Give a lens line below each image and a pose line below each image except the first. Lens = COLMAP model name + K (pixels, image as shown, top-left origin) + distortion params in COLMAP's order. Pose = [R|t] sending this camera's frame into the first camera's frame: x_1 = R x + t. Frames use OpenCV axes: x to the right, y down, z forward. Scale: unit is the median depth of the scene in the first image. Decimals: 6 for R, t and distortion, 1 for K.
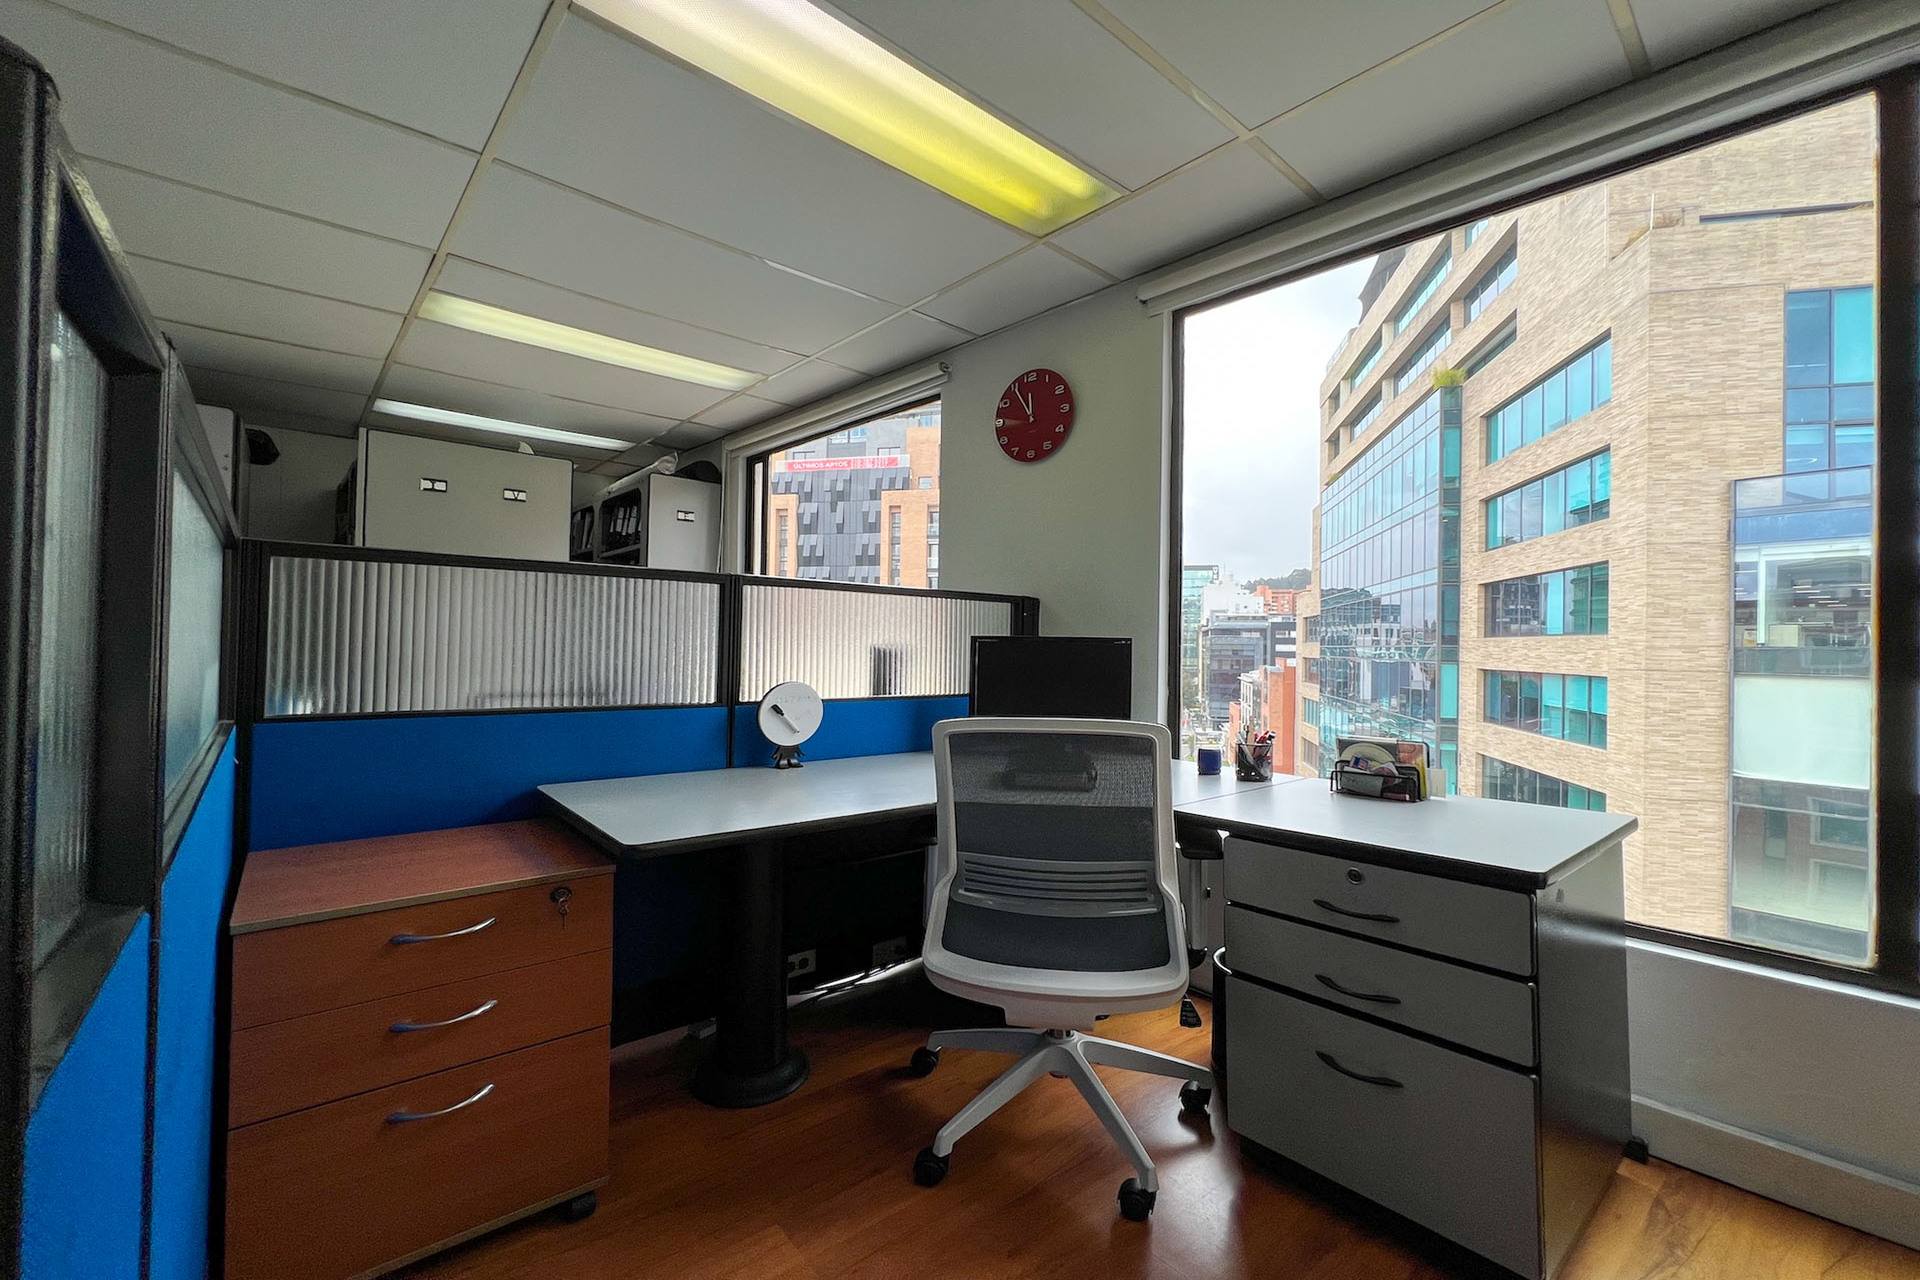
lens RADIAL K [[795.1, 0, 960.0], [0, 795.1, 640.0], [0, 0, 1]] dist [-0.002743, 0.000165]
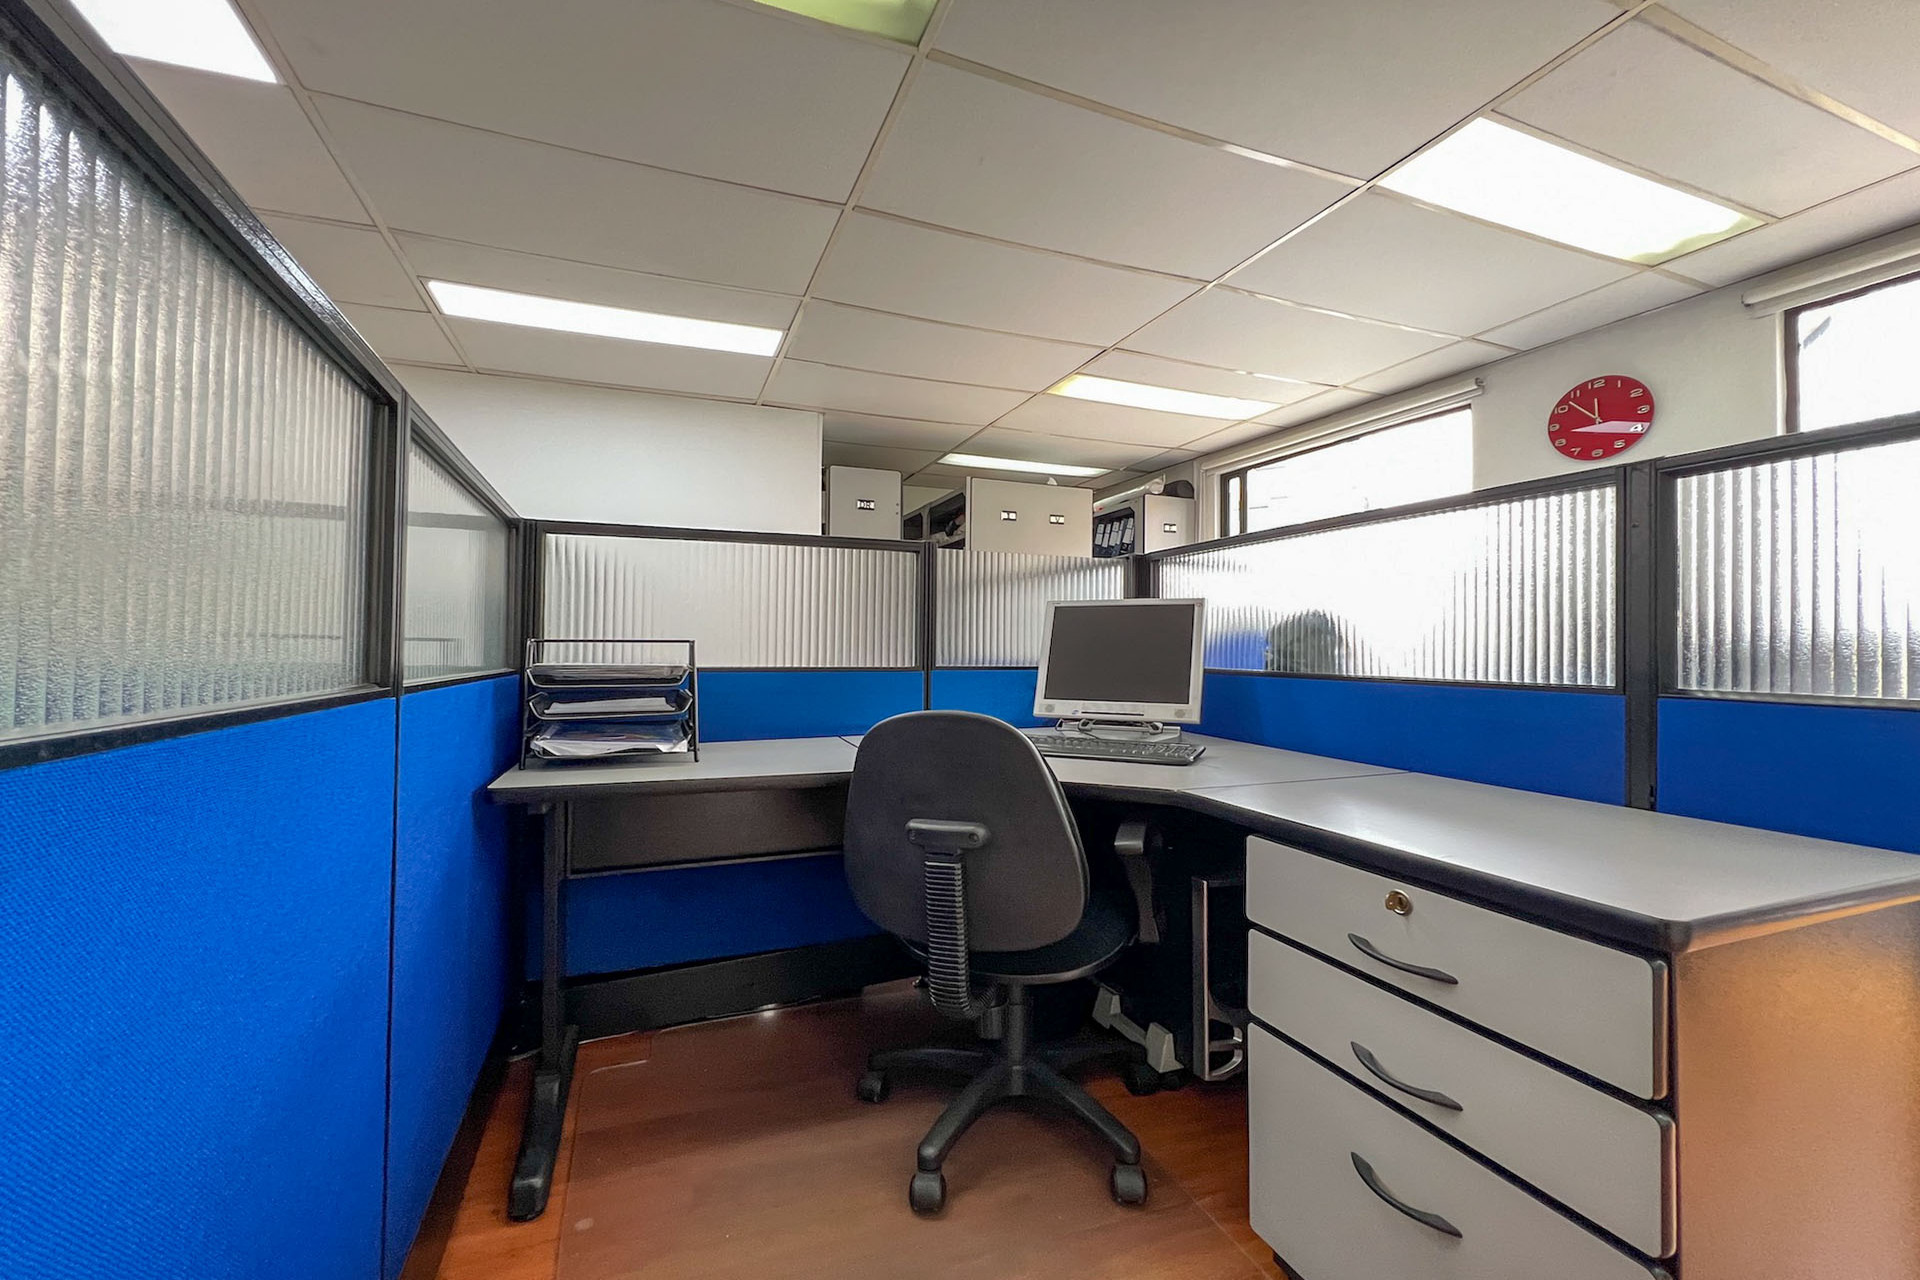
lens RADIAL K [[795.1, 0, 960.3], [0, 795.1, 642.3], [0, 0, 1]] dist [-0.001723, -0.000226]
pose [[0.942024, -0.011478, -0.335348, -0.251081], [0.010037, 0.999931, -0.006031, 0.018996], [0.335394, 0.002316, 0.942075, -0.227714]]
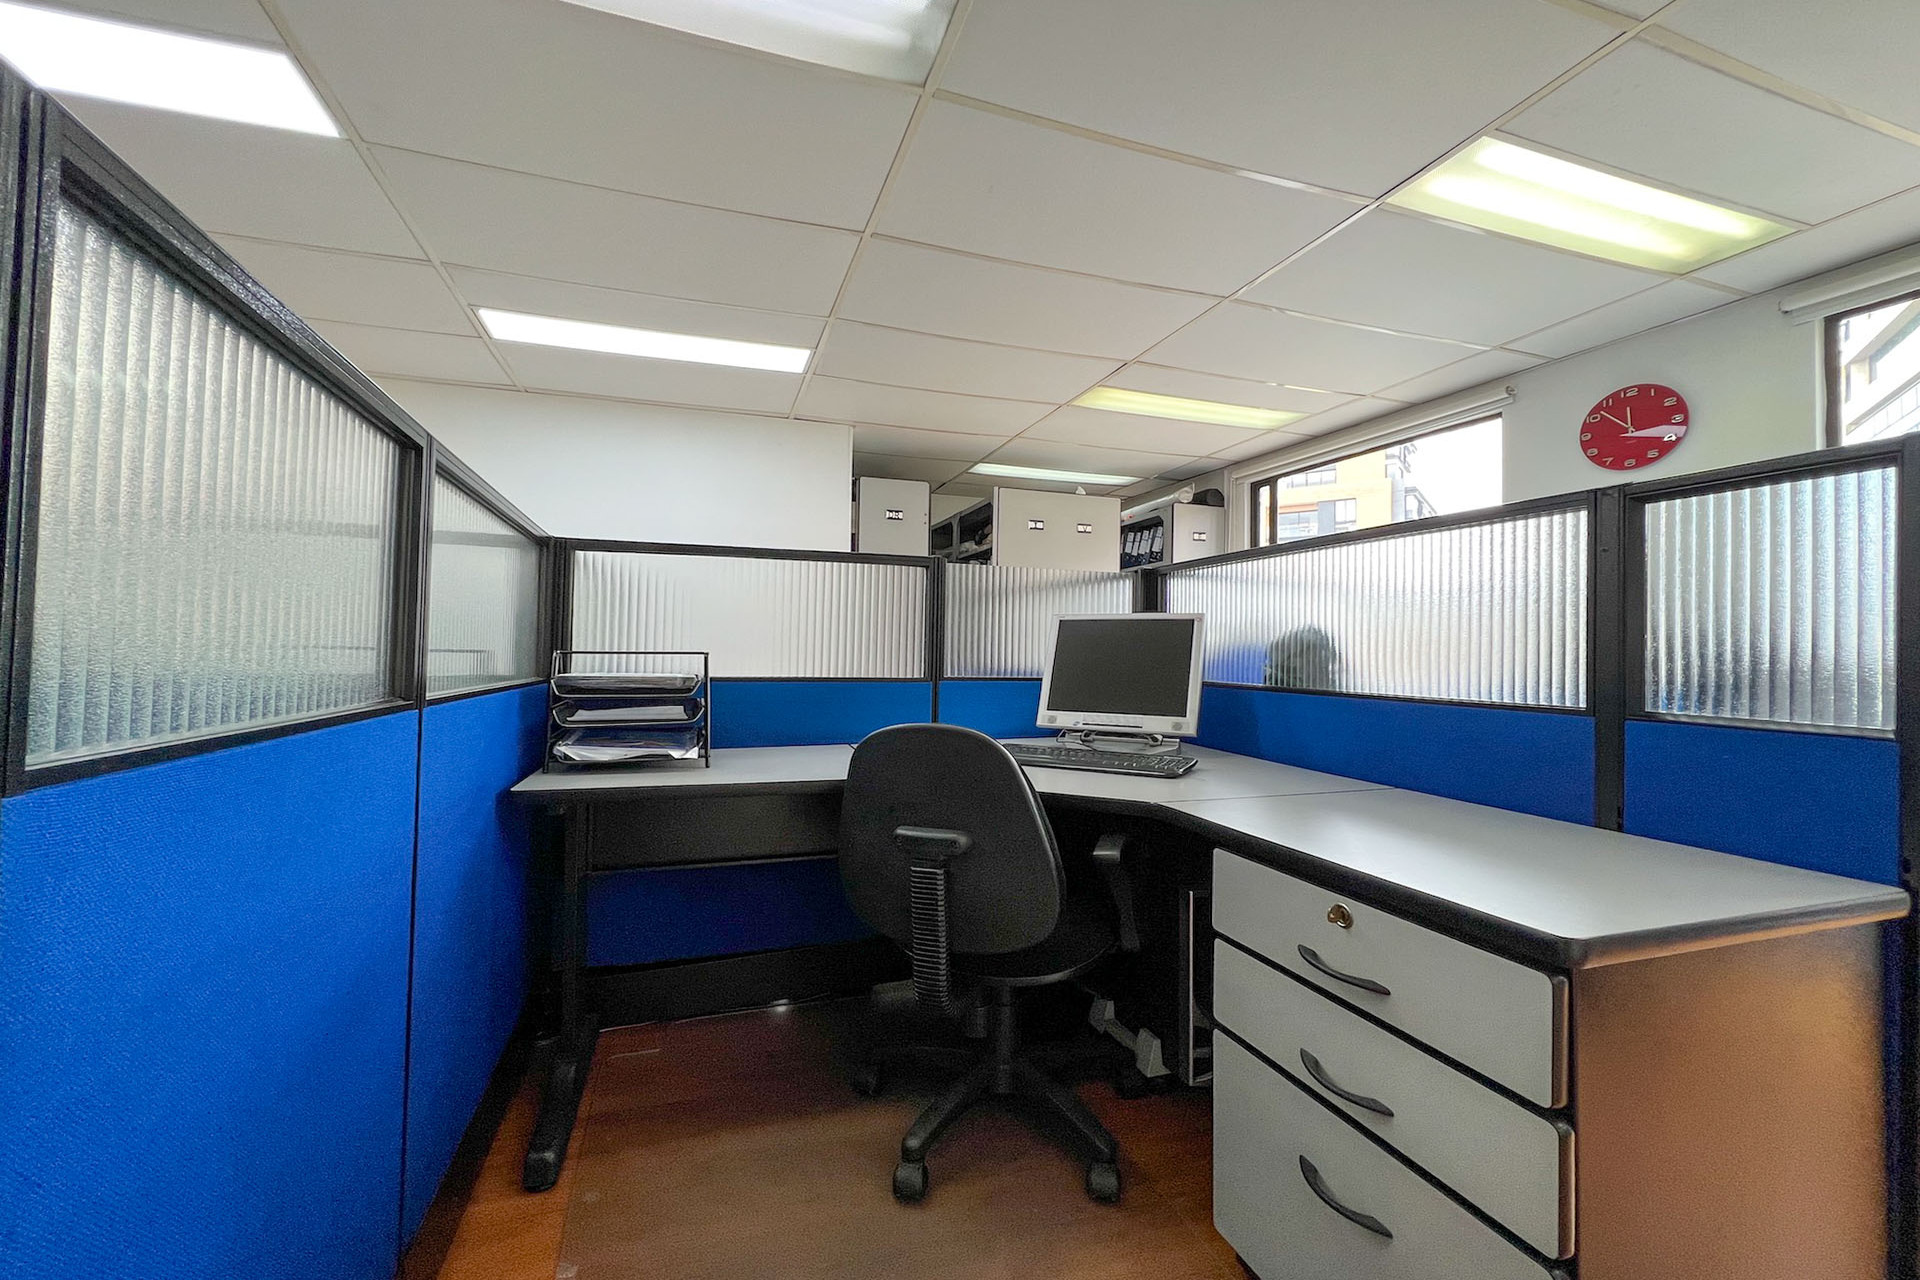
lens RADIAL K [[795.1, 0, 960.0], [0, 795.1, 640.0], [0, 0, 1]] dist [-0.002743, 0.000165]
pose [[0.922702, -0.008676, -0.385417, -0.225264], [0.003417, 0.999892, -0.014328, 0.014341], [0.385500, 0.011904, 0.922631, -0.234695]]
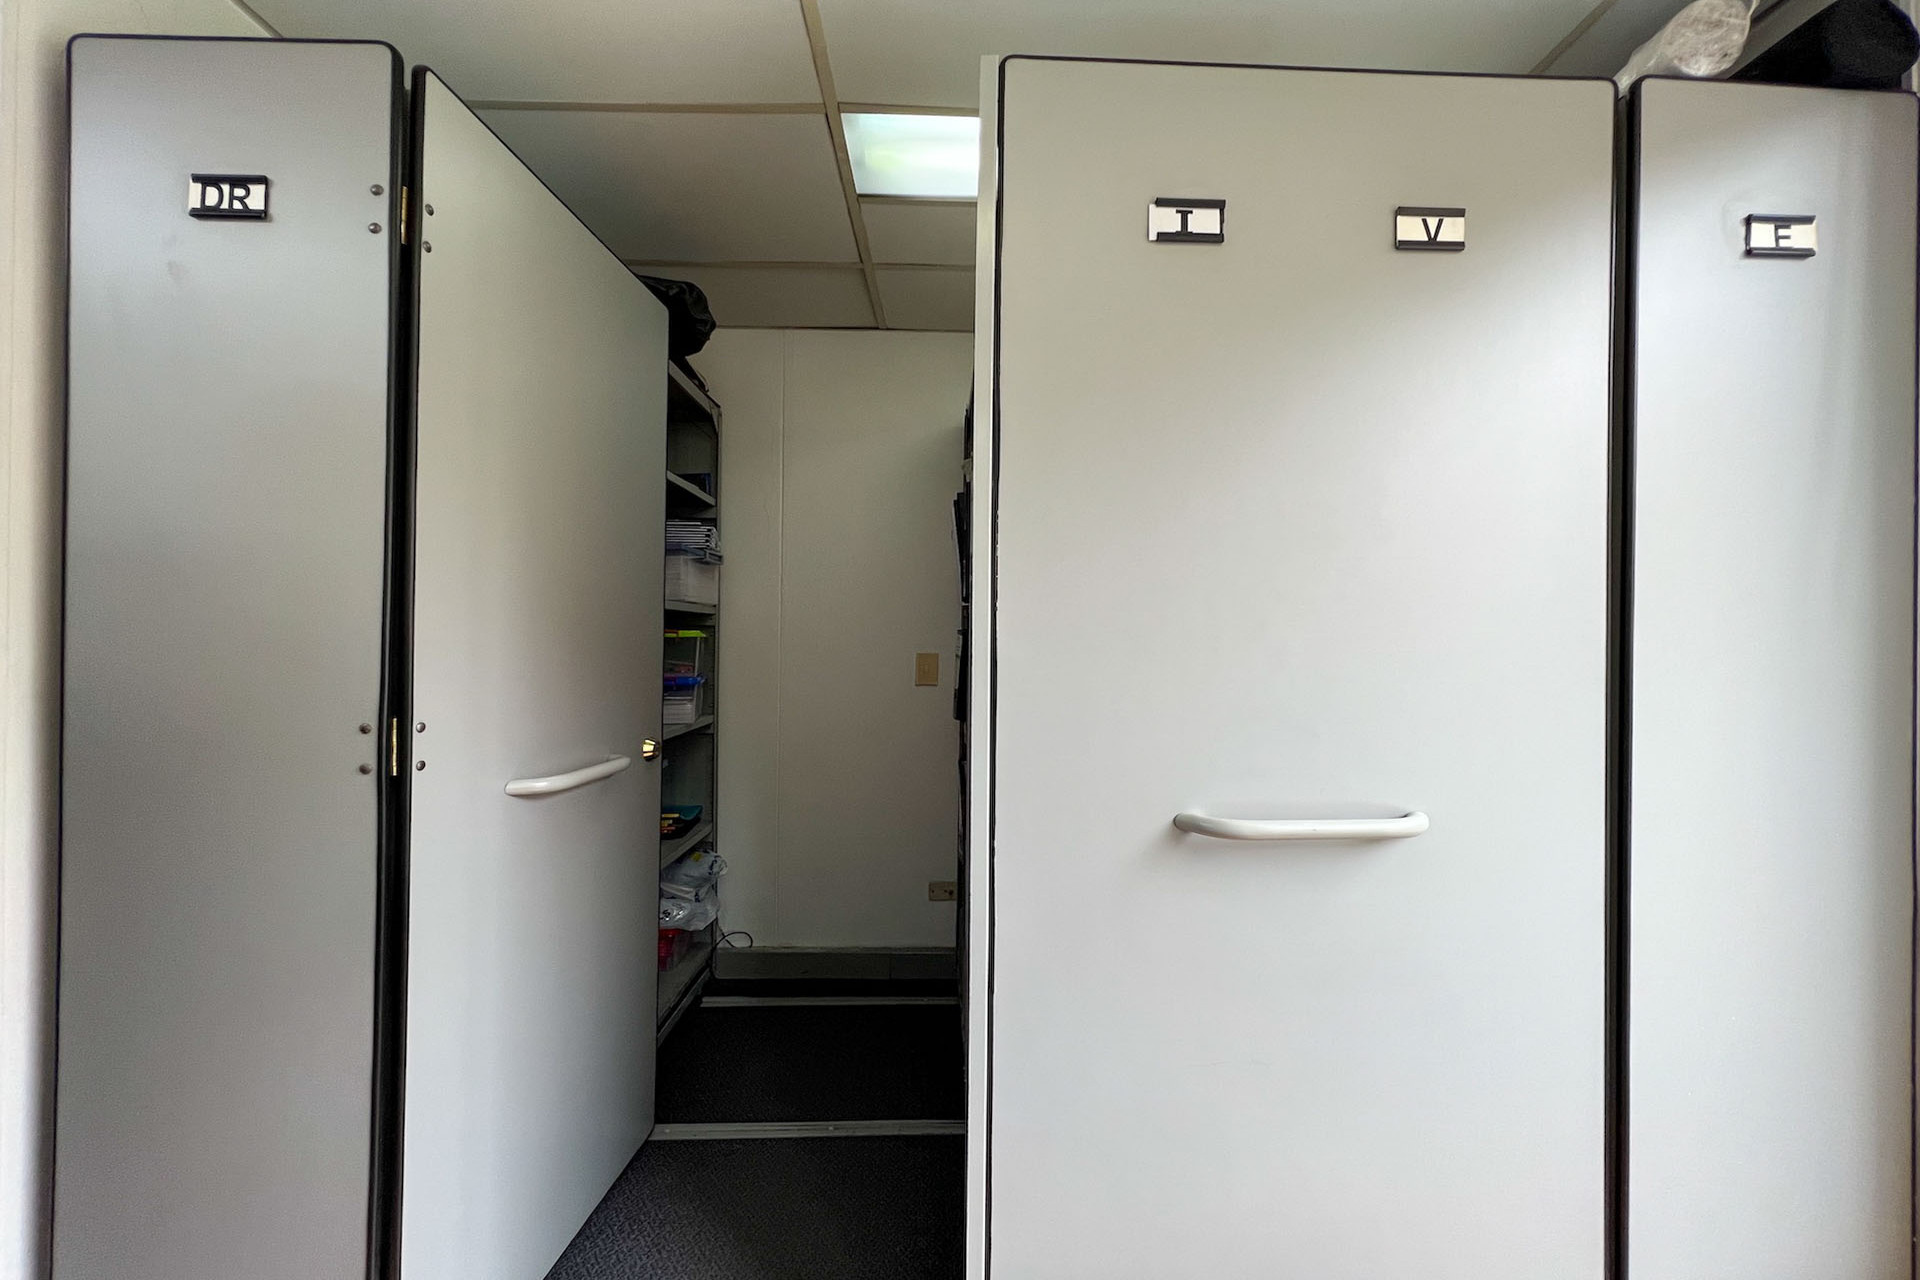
lens RADIAL K [[795.1, 0, 960.0], [0, 795.1, 640.0], [0, 0, 1]] dist [-0.002743, 0.000165]
pose [[0.761812, -0.008025, -0.647749, -0.390994], [0.005676, 0.999968, -0.005713, -0.032234], [0.647773, 0.000675, 0.761833, 0.668500]]
